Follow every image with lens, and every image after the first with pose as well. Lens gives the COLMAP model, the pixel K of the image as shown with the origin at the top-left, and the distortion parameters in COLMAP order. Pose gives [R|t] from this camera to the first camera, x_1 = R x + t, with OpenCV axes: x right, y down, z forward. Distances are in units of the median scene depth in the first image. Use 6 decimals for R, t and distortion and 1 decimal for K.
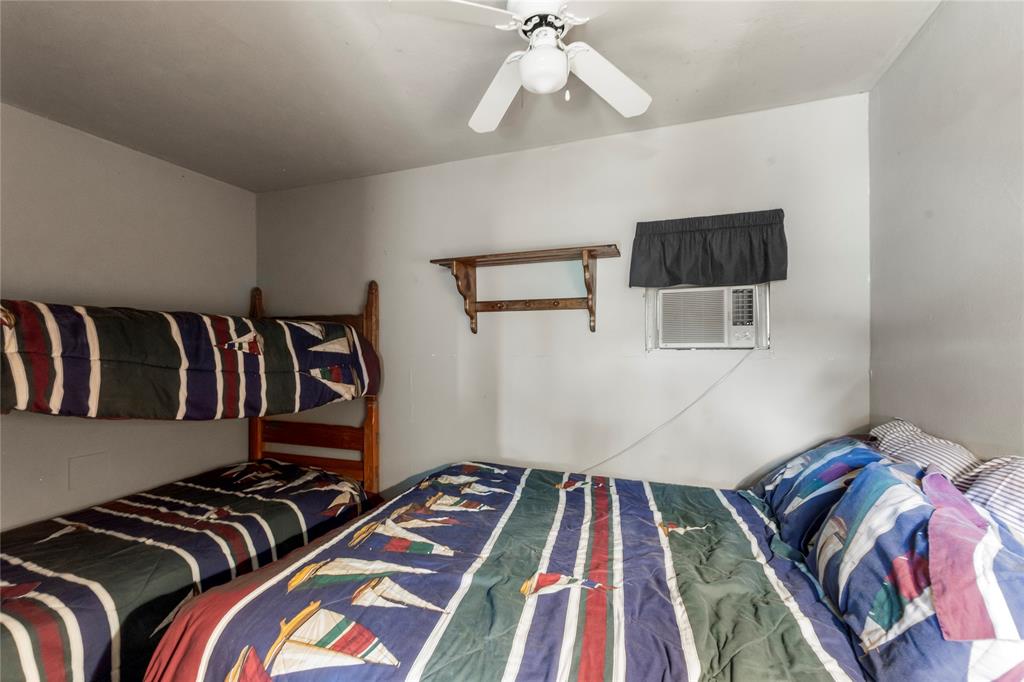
lens RADIAL K [[452.6, 0, 508.7], [0, 452.6, 340.4], [0, 0, 1]] dist [0.000637, 0.000687]
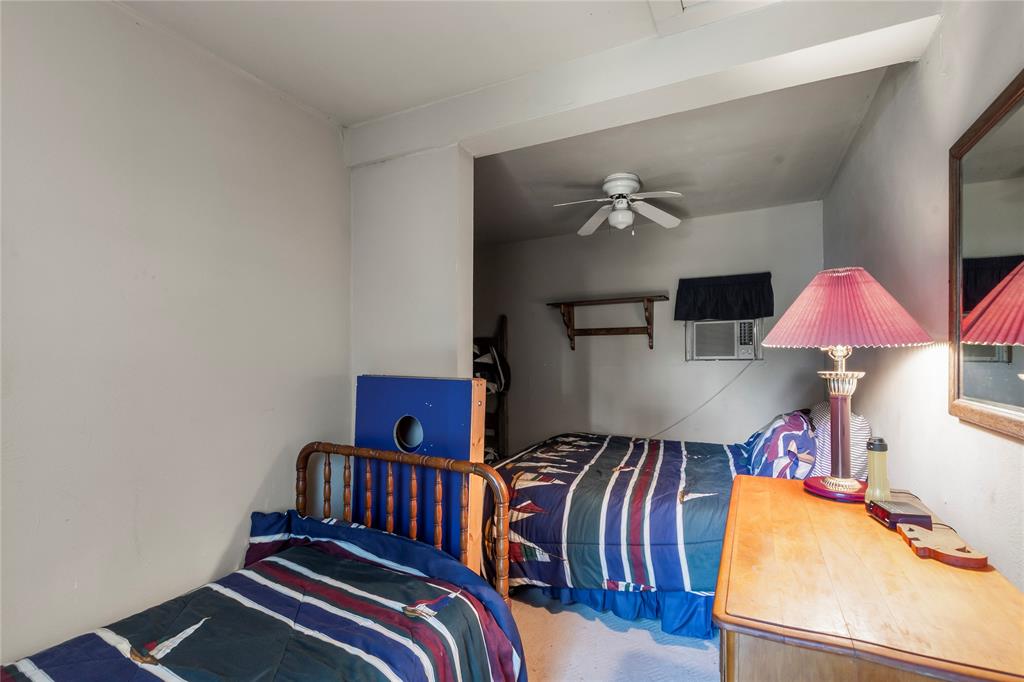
lens RADIAL K [[452.6, 0, 561.1], [0, 452.6, 352.0], [0, 0, 1]] dist [0.000637, 0.000687]
pose [[0.999278, -0.003241, -0.037864, -0.066964], [0.003164, 0.999993, -0.002086, -0.007434], [0.037870, 0.001964, 0.999281, -0.595309]]
